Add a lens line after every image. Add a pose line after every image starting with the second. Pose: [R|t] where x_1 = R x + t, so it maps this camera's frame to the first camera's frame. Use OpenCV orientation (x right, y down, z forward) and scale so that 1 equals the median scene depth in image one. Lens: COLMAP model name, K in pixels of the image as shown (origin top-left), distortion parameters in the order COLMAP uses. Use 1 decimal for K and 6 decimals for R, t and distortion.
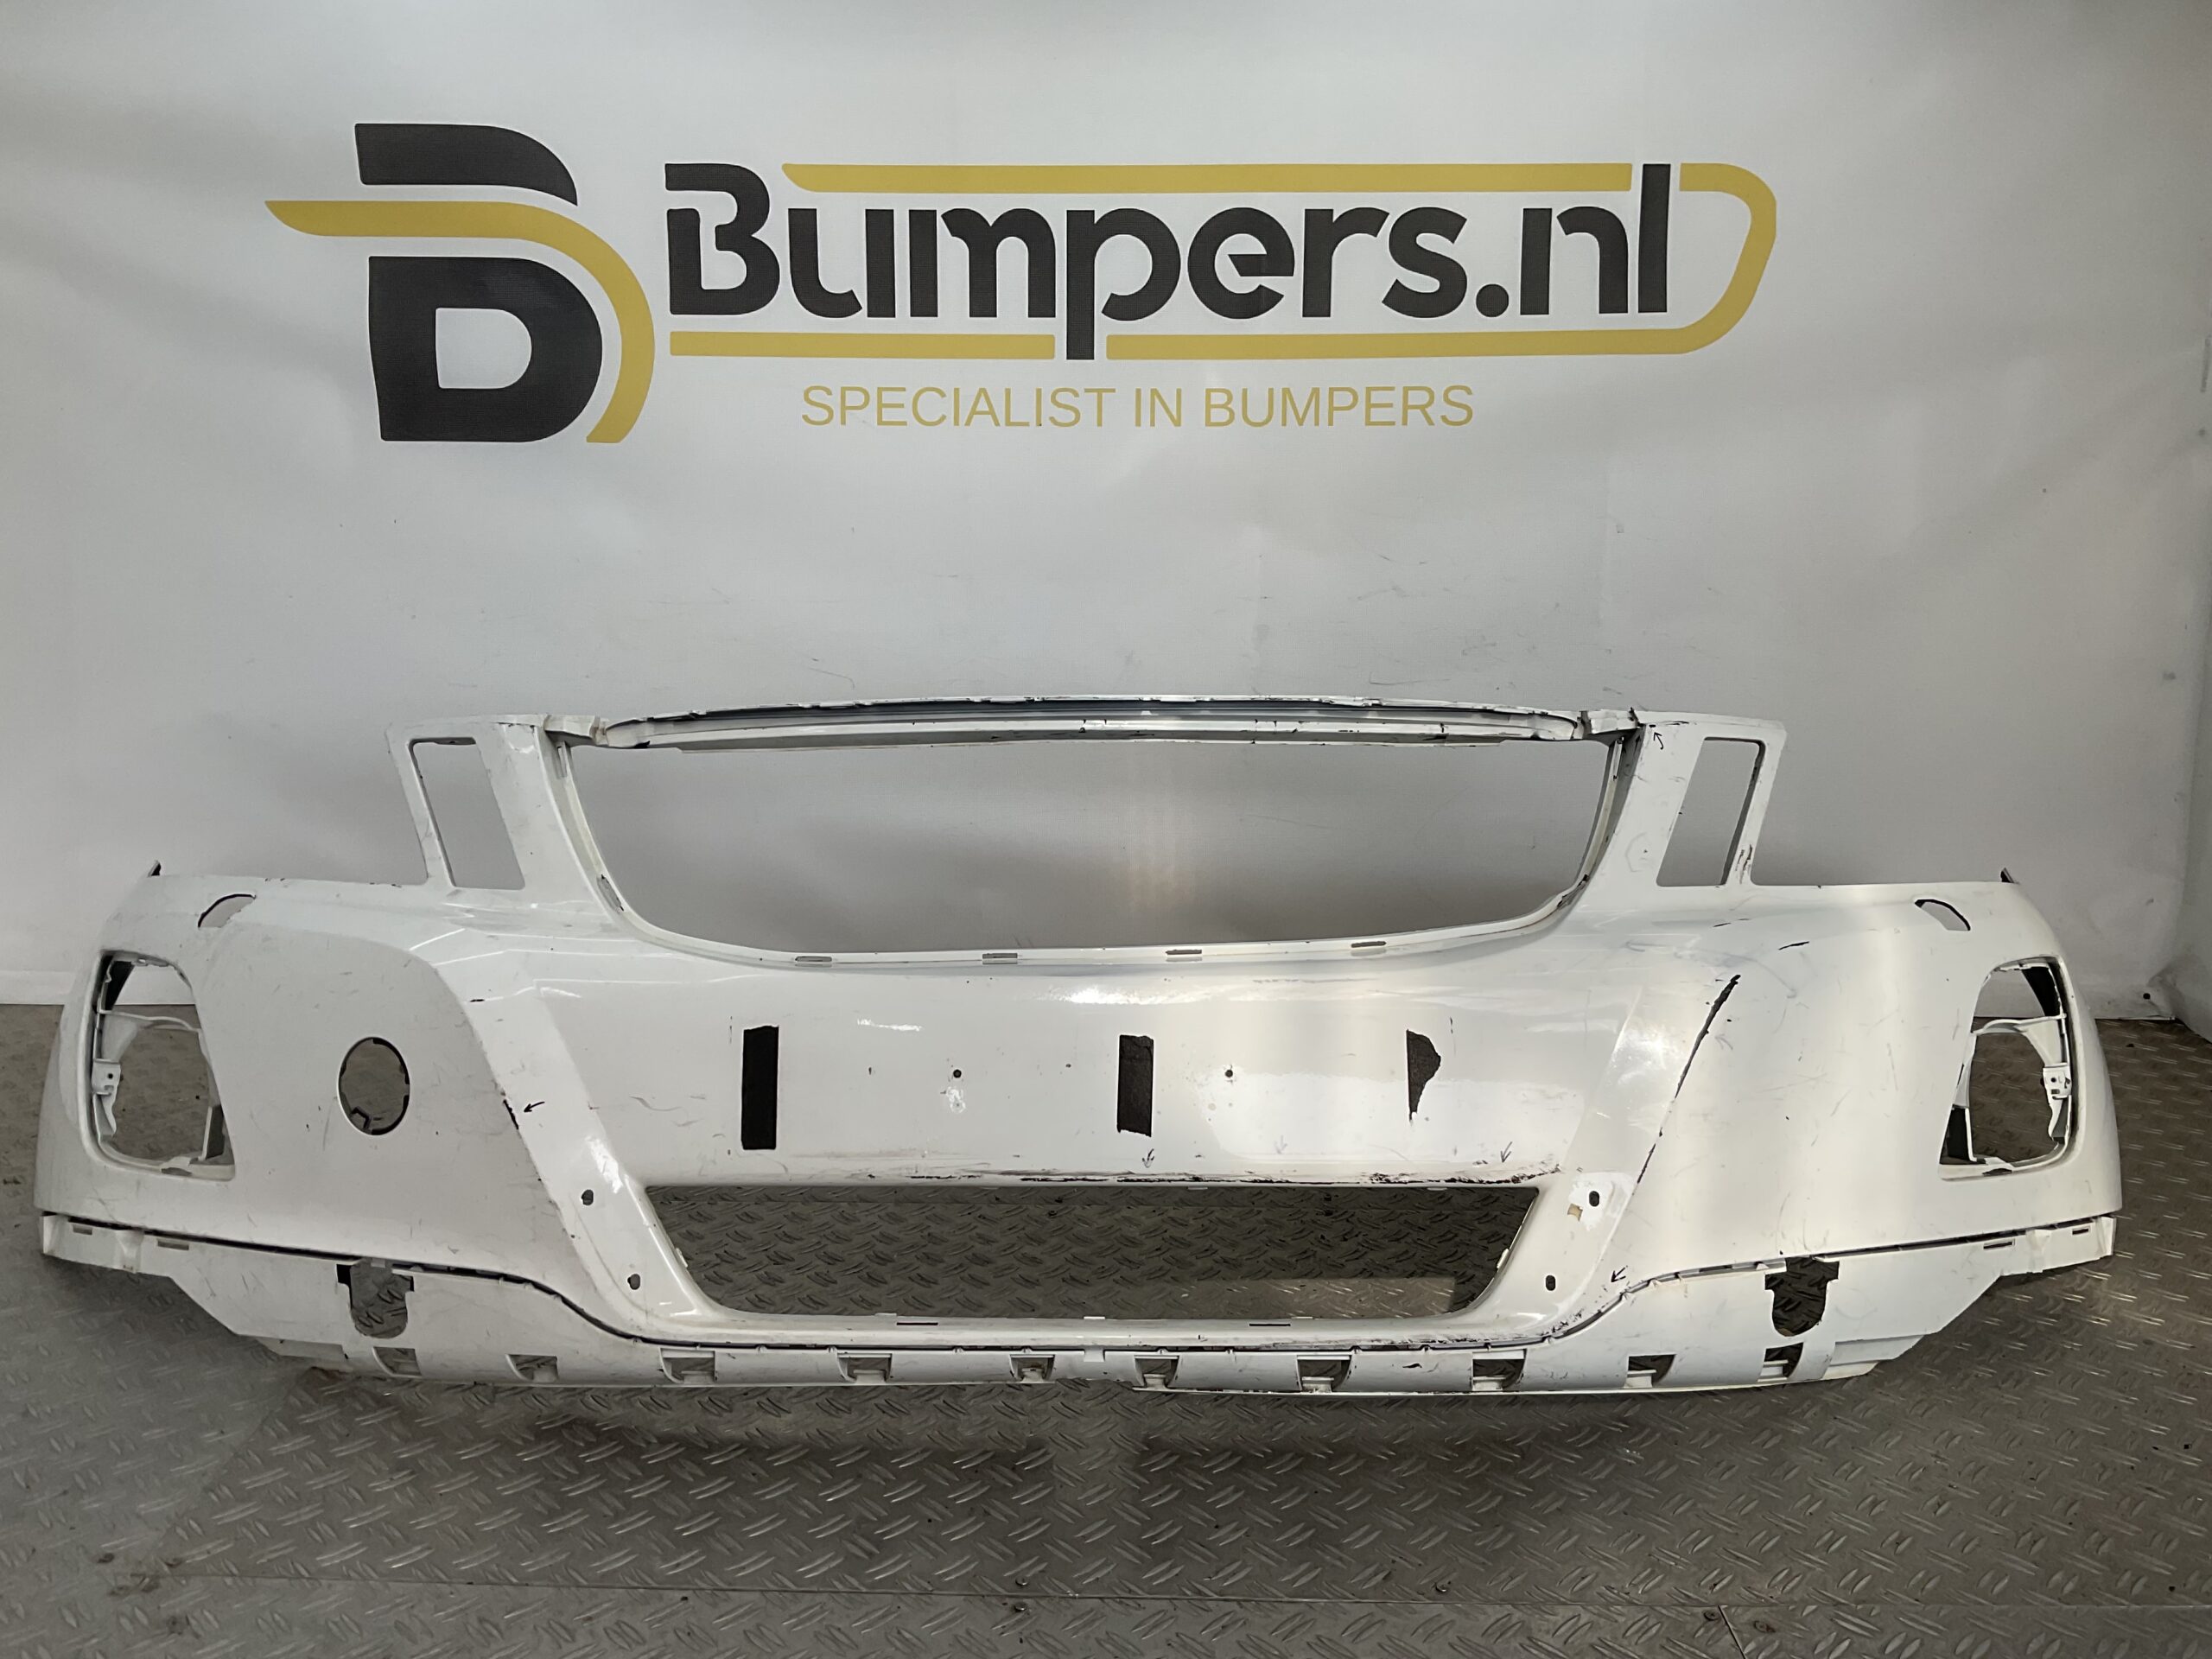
lens RADIAL K [[1859.8, 0, 1100.5], [0, 1859.8, 819.3], [0, 0, 1]] dist [0.081003, -0.159184]
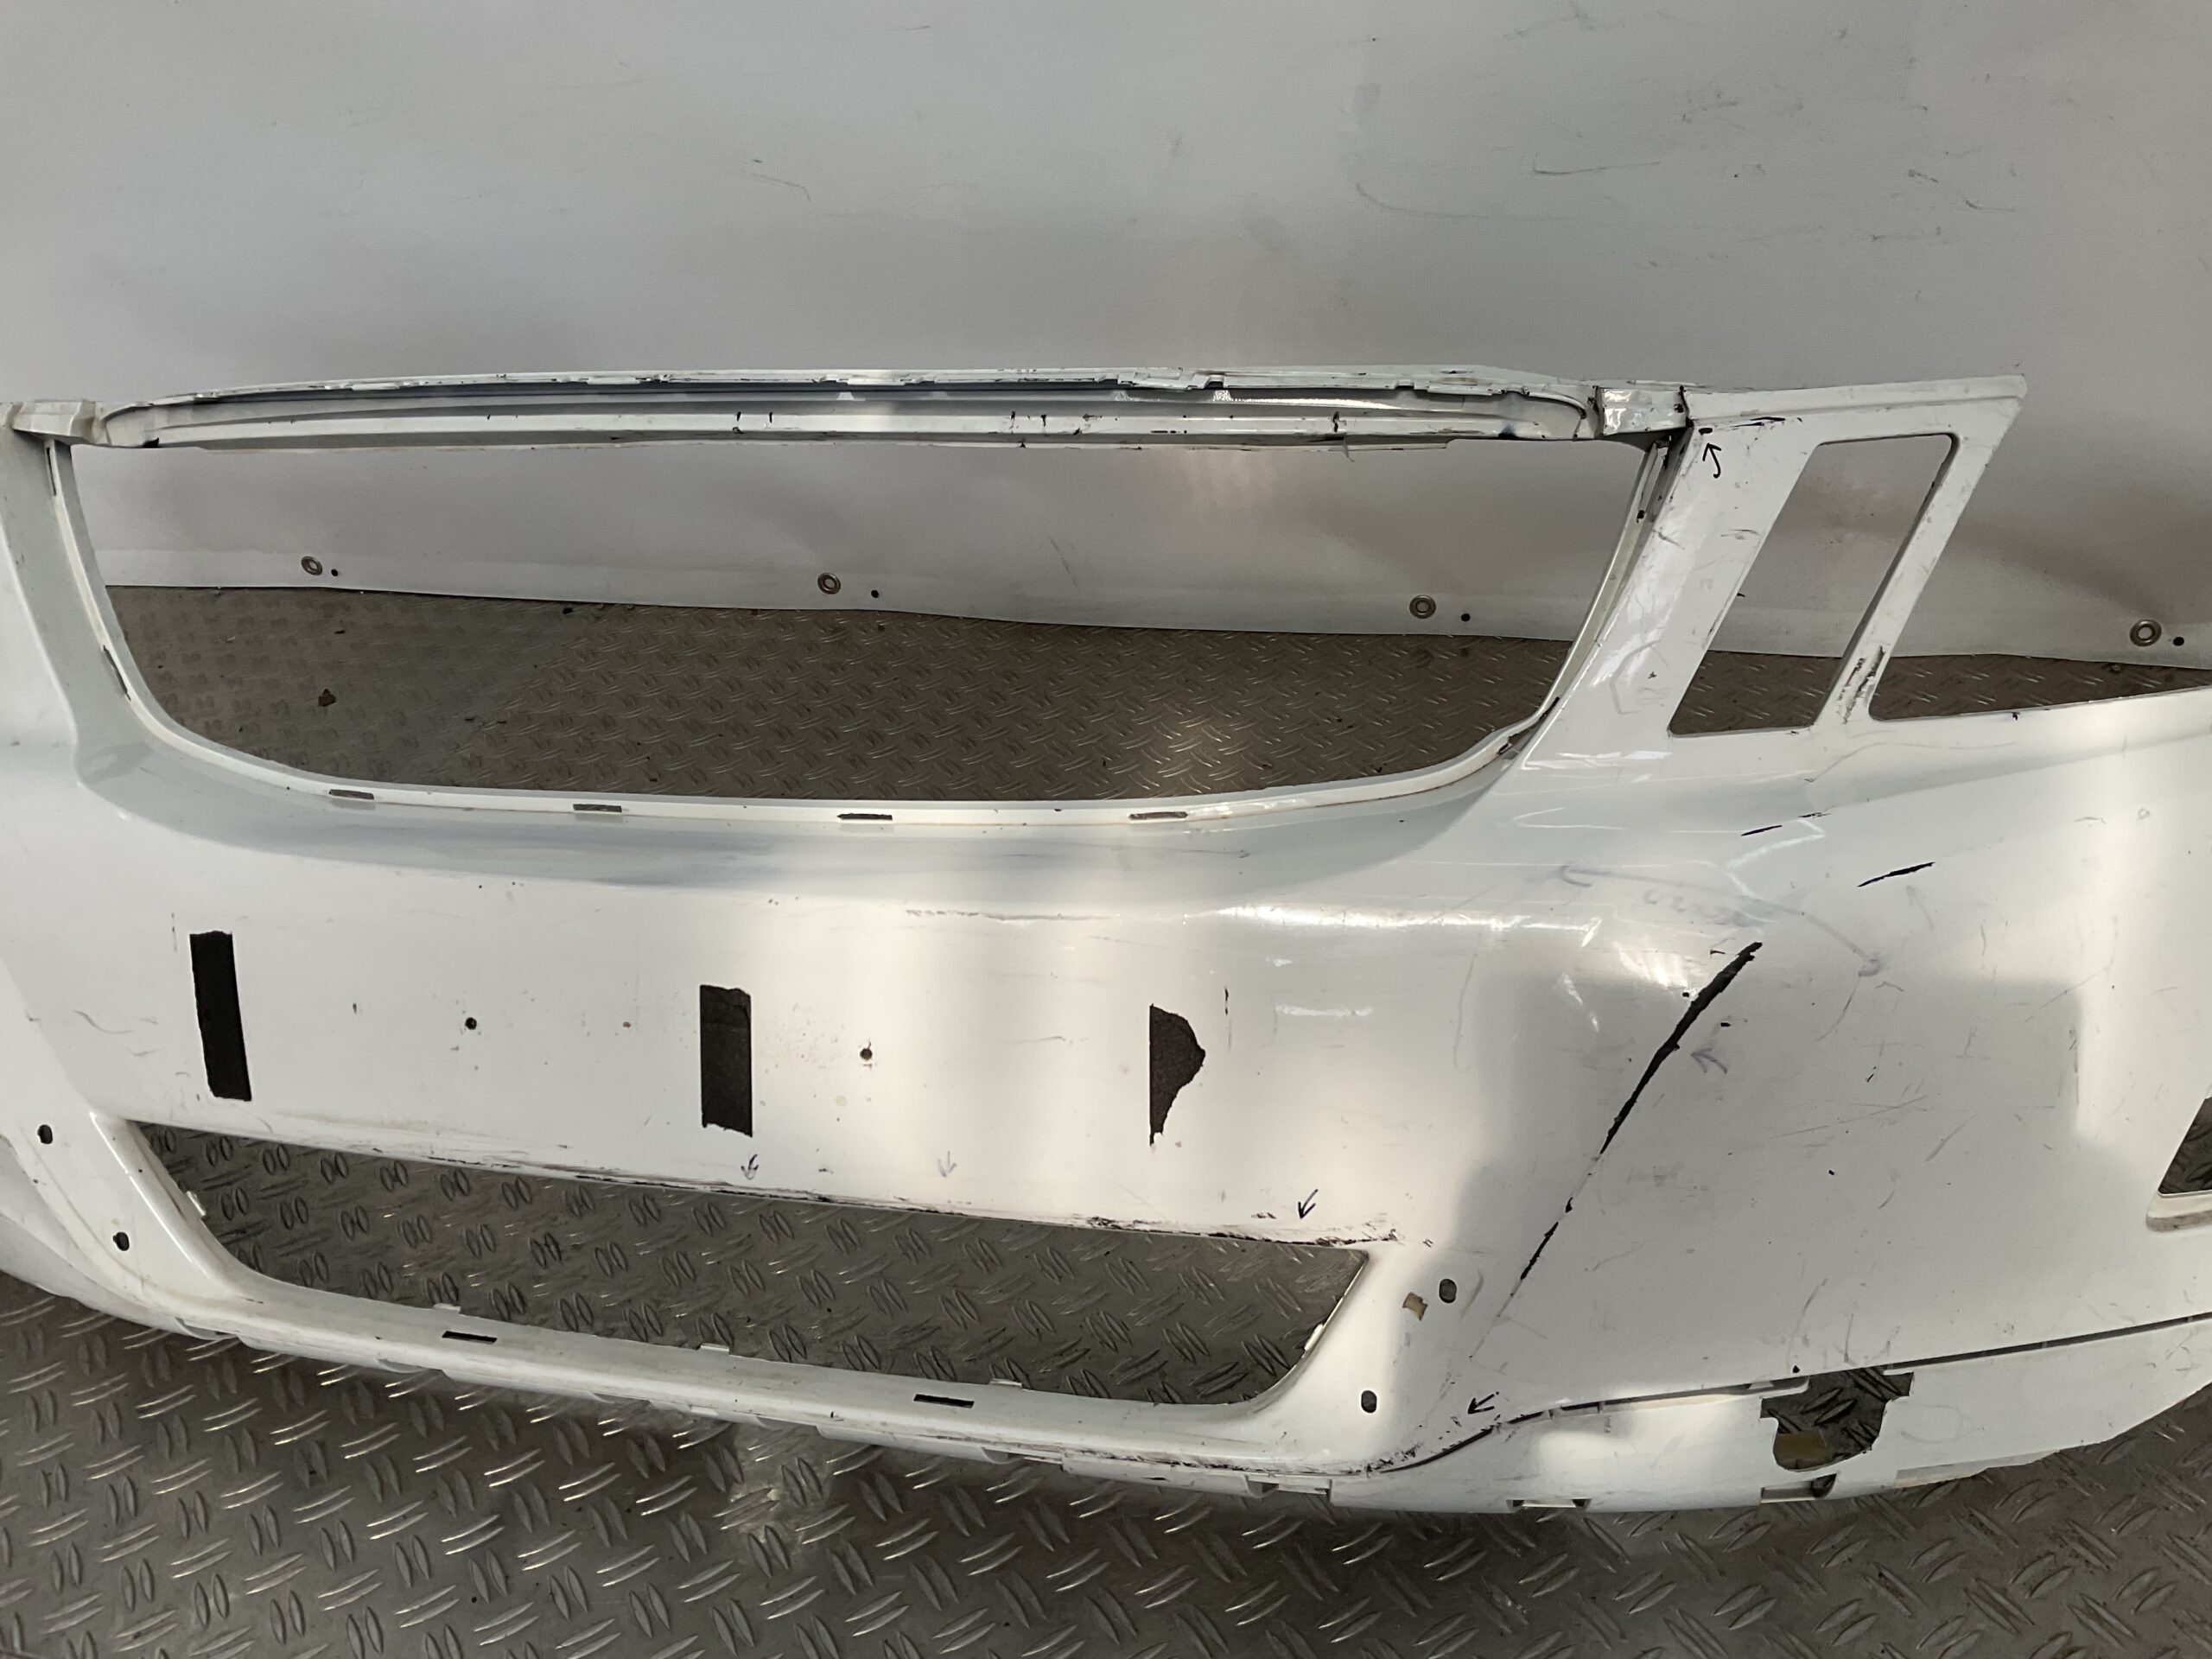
lens RADIAL K [[1859.8, 0, 1087.7], [0, 1859.8, 830.2], [0, 0, 1]] dist [0.081003, -0.159184]
pose [[0.966833, 0.057698, -0.248808, 0.282036], [0.031413, 0.939892, 0.340024, -0.139744], [0.253471, -0.336562, 0.906906, 0.456708]]
